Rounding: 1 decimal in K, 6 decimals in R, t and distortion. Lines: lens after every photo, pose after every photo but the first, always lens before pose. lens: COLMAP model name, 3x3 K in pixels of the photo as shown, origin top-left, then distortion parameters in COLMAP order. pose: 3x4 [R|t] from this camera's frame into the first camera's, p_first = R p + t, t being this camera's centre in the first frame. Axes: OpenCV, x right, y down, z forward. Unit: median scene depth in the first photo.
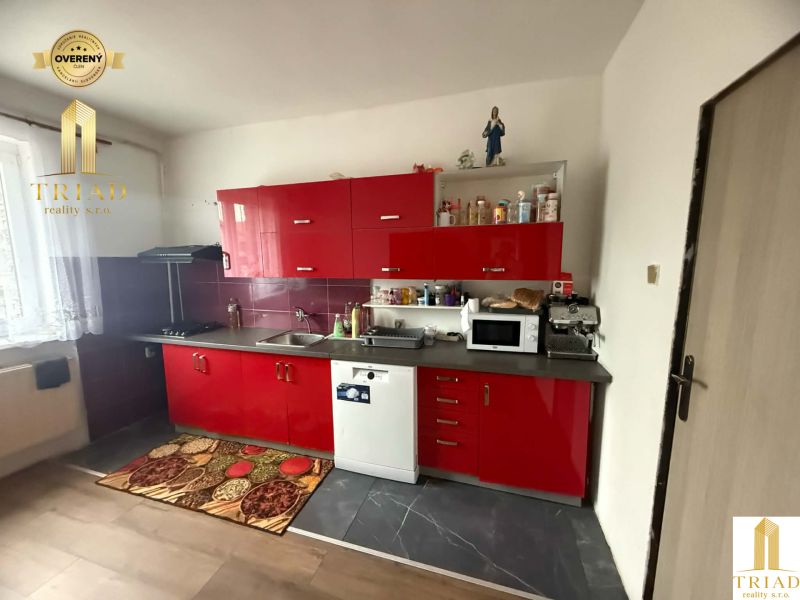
lens RADIAL K [[320.9, 0, 400.2], [0, 320.9, 302.0], [0, 0, 1]] dist [0.012483, 0.000111]
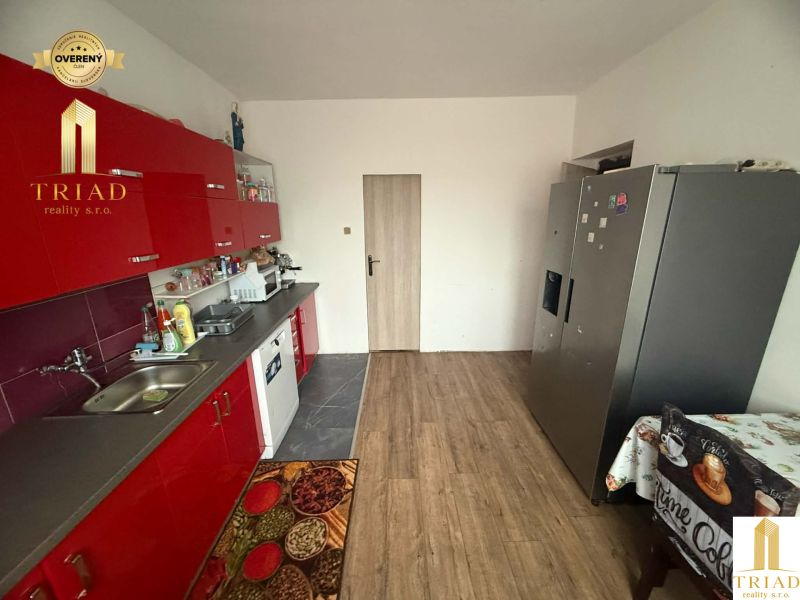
lens RADIAL K [[320.9, 0, 400.9], [0, 320.9, 299.4], [0, 0, 1]] dist [0.012483, 0.000111]
pose [[-0.311431, -0.243088, 0.918651, -1.216416], [0.136863, 0.945174, 0.296504, -0.175276], [-0.940361, 0.218070, -0.261086, 0.897844]]
